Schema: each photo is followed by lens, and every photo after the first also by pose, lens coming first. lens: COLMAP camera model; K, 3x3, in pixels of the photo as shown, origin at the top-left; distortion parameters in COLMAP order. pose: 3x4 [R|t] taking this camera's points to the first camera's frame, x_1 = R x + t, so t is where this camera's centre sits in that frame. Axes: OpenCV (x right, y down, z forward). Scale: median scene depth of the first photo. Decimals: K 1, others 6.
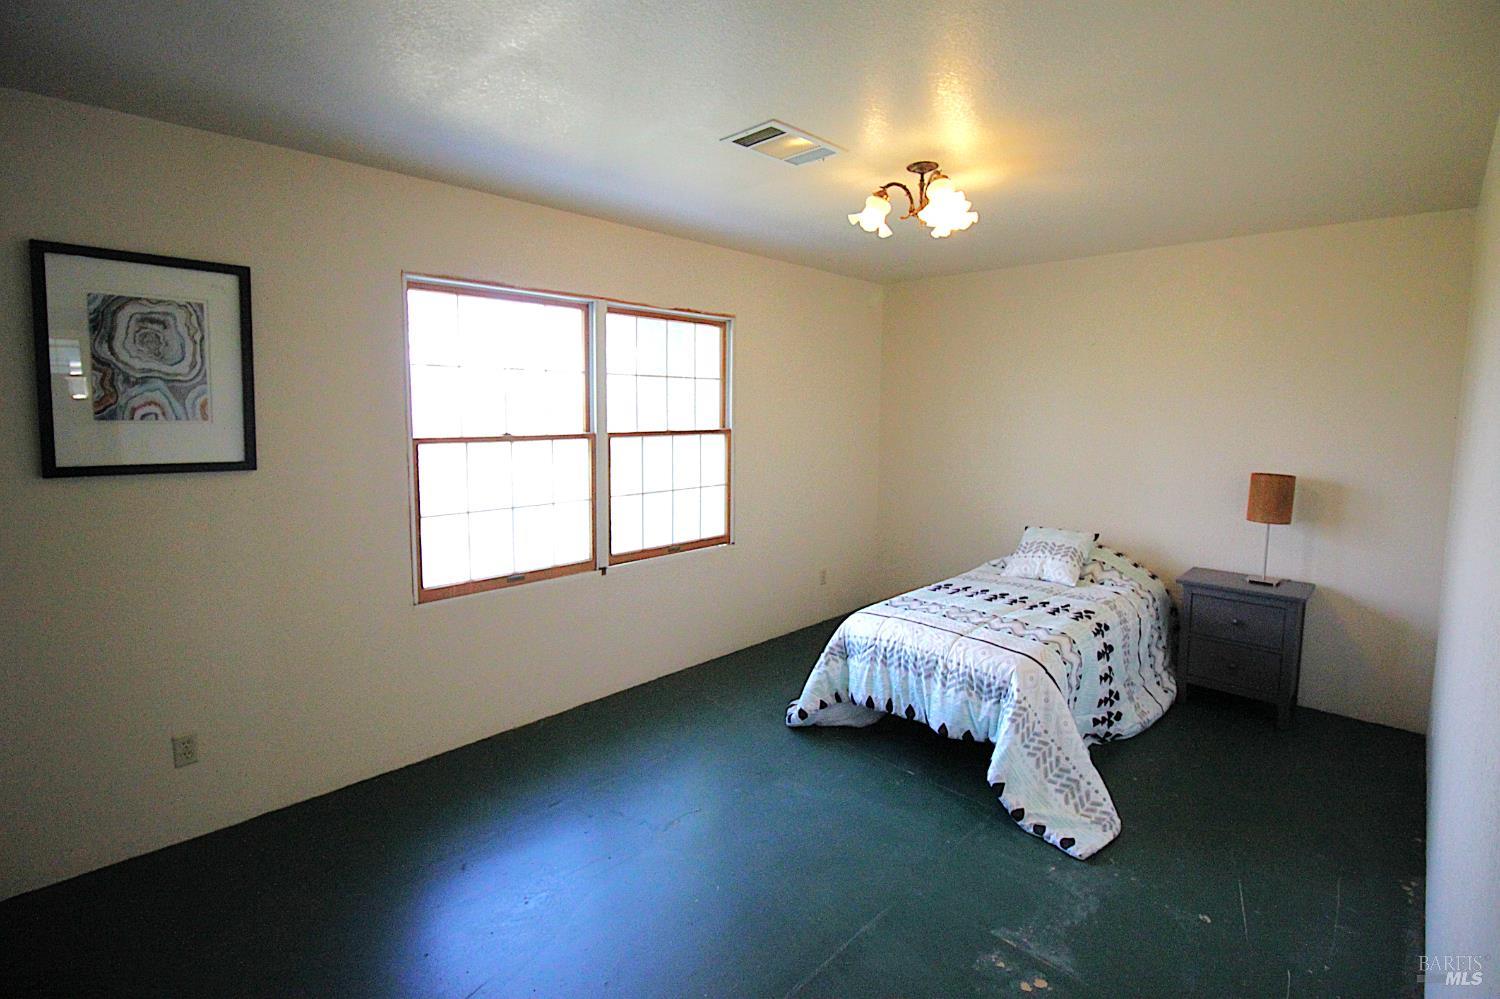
lens RADIAL K [[706.6, 0, 751.0], [0, 706.6, 453.2], [0, 0, 1]] dist [0.000080, -0.012194]
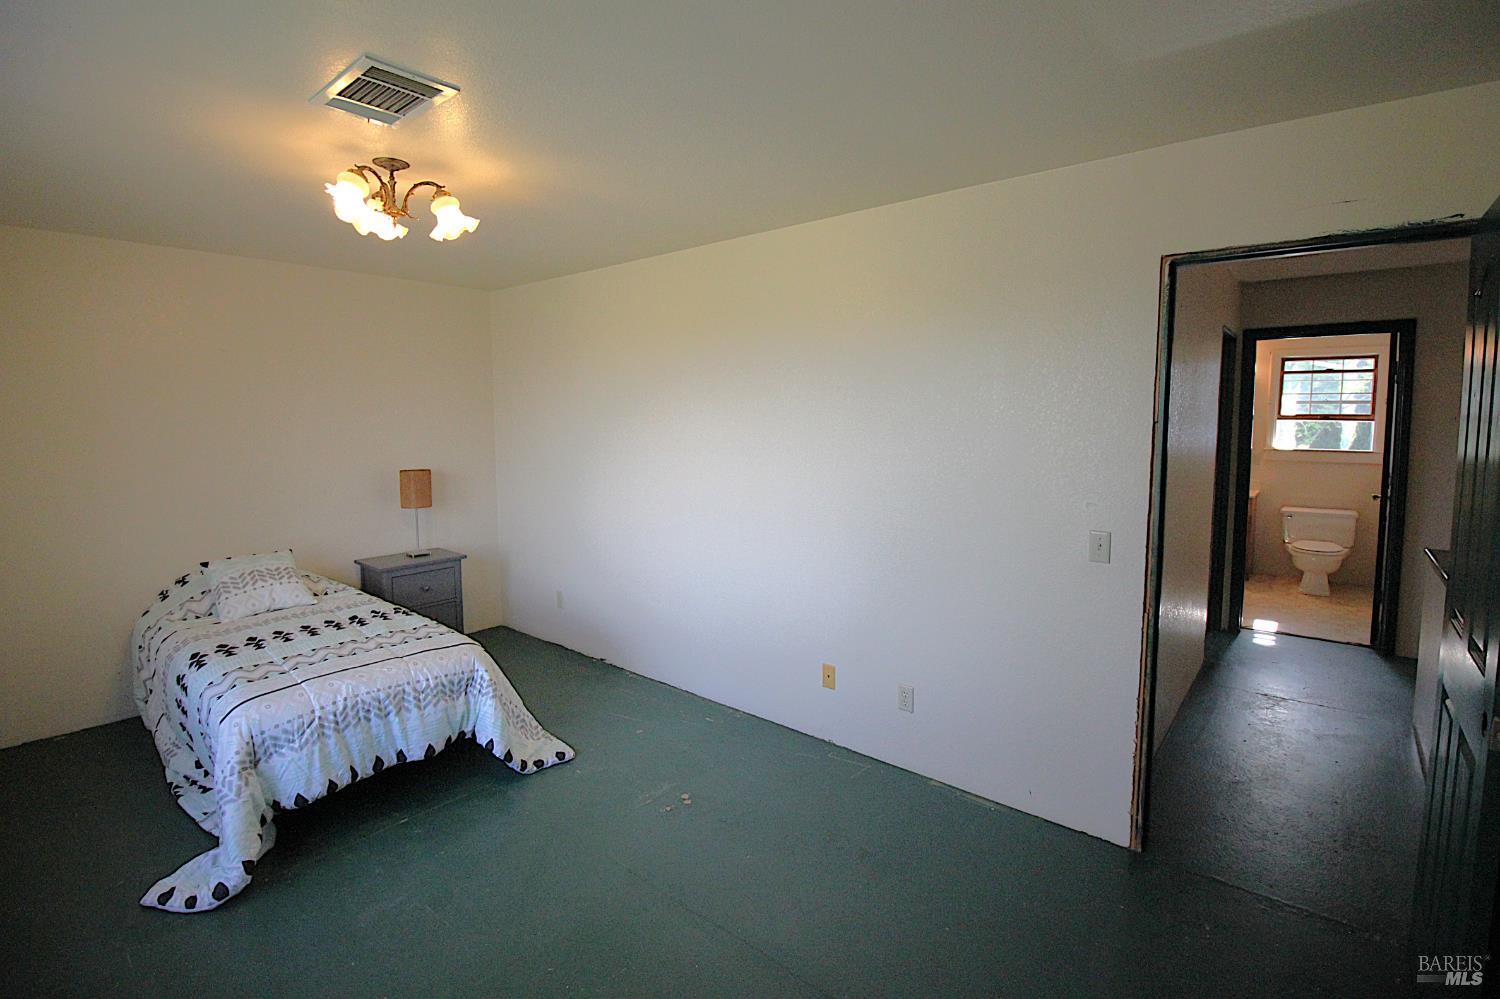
lens RADIAL K [[697.7, 0, 743.5], [0, 697.7, 469.0], [0, 0, 1]] dist [-0.000068, -0.012680]
pose [[-0.062099, -0.086318, 0.994330, -0.653444], [0.072408, 0.993238, 0.090745, -0.049797], [-0.995440, 0.077633, -0.055429, 0.568255]]
